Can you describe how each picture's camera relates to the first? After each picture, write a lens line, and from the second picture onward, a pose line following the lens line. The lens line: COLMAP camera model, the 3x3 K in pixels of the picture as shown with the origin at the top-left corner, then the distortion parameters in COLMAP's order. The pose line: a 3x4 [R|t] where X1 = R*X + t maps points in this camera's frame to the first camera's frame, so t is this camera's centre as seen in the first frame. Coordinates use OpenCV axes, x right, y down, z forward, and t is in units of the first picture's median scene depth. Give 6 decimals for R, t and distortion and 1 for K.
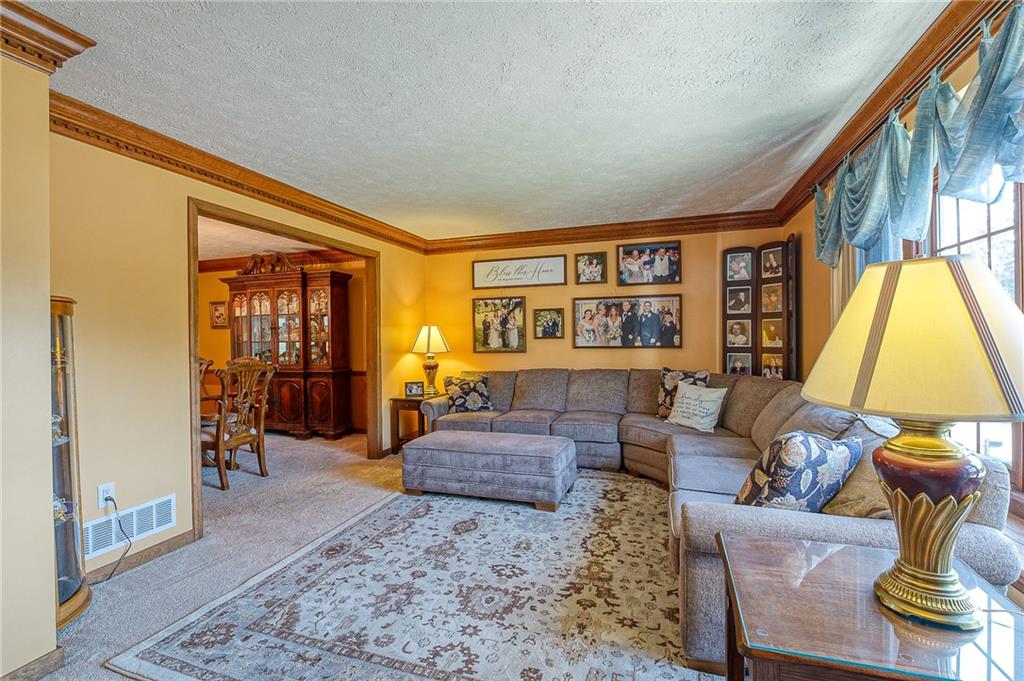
lens RADIAL K [[456.1, 0, 509.3], [0, 456.1, 343.6], [0, 0, 1]] dist [-0.000254, -0.000209]
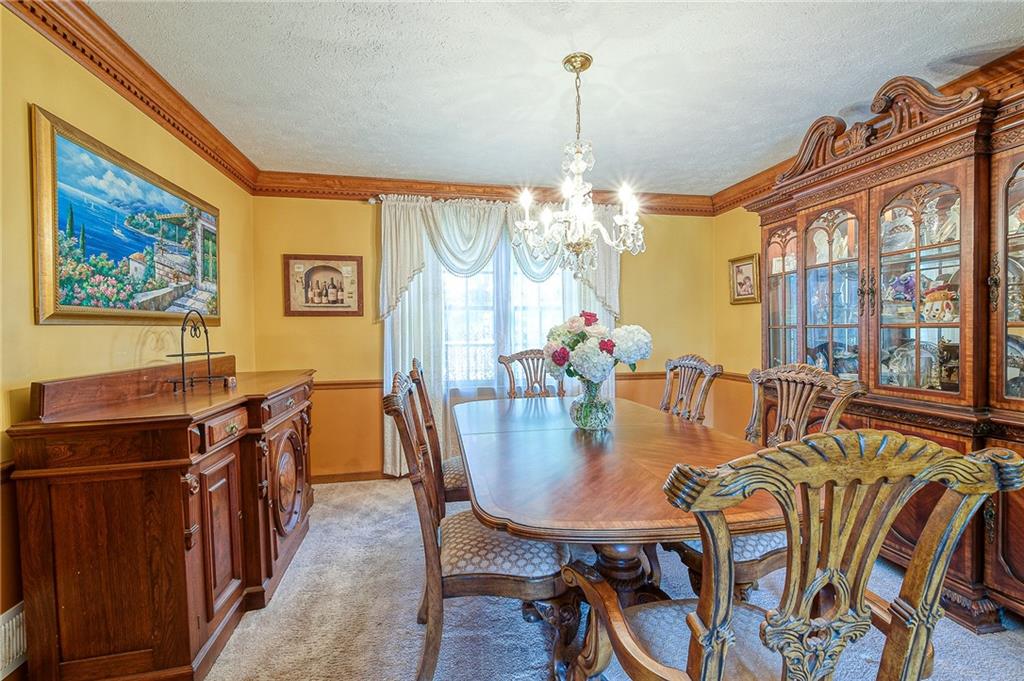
lens RADIAL K [[456.5, 0, 510.4], [0, 456.5, 339.6], [0, 0, 1]] dist [-0.003342, -0.001162]
pose [[0.493146, 0.024279, -0.869608, -0.472876], [-0.006305, 0.999684, 0.024335, -0.000018], [0.869924, -0.006517, 0.493143, 0.779506]]
